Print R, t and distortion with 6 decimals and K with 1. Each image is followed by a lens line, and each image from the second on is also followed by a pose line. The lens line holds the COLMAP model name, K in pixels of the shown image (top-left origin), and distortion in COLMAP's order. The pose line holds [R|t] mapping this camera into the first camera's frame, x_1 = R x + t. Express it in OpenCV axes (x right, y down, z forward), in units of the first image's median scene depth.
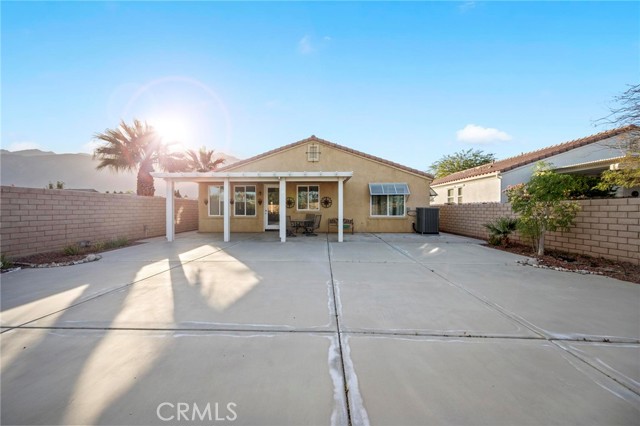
lens RADIAL K [[254.0, 0, 317.4], [0, 254.0, 213.4], [0, 0, 1]] dist [-0.000338, 0.000227]
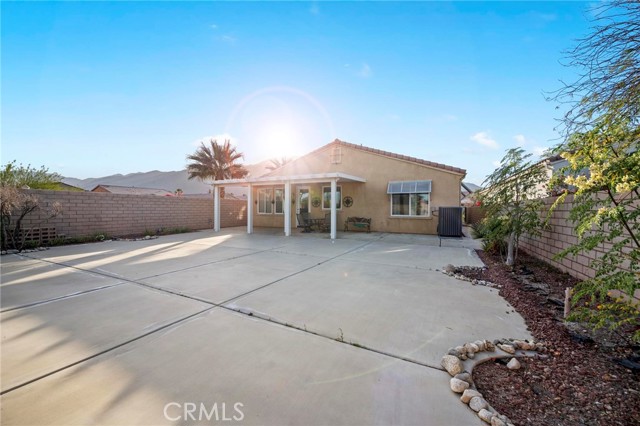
lens RADIAL K [[254.0, 0, 313.3], [0, 254.0, 208.6], [0, 0, 1]] dist [-0.000338, 0.000227]
pose [[0.903893, 0.006477, -0.427709, 0.356077], [-0.012393, 0.999862, -0.011048, -0.001875], [0.427578, 0.015287, 0.903849, -0.001711]]
